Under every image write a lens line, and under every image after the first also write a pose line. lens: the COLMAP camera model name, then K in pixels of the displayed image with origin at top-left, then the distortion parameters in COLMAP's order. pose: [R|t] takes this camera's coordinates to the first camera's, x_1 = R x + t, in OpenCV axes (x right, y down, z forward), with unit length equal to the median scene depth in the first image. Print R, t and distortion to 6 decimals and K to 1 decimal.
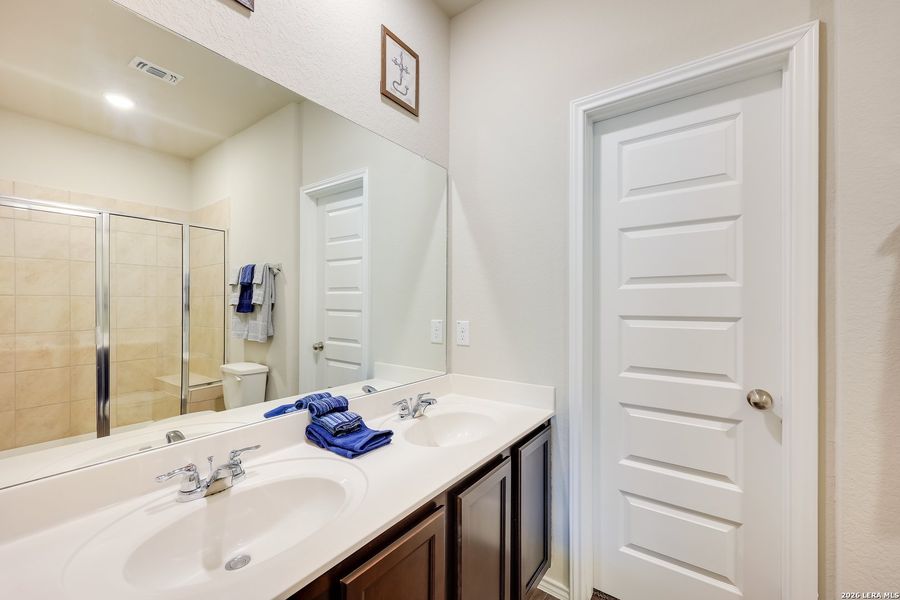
lens RADIAL K [[369.4, 0, 436.7], [0, 369.4, 302.4], [0, 0, 1]] dist [0.001629, 0.000280]
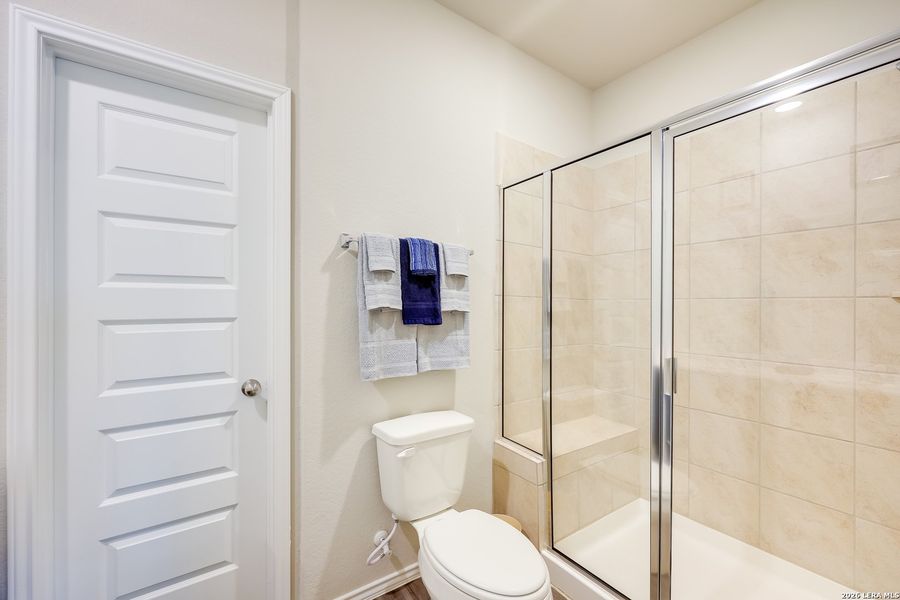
lens RADIAL K [[390.7, 0, 431.1], [0, 390.7, 303.5], [0, 0, 1]] dist [0.000302, -0.000103]
pose [[0.304117, 0.001289, 0.952634, -0.113290], [-0.000456, 0.999999, -0.001207, -0.000362], [-0.952635, -0.000068, 0.304117, 0.088884]]
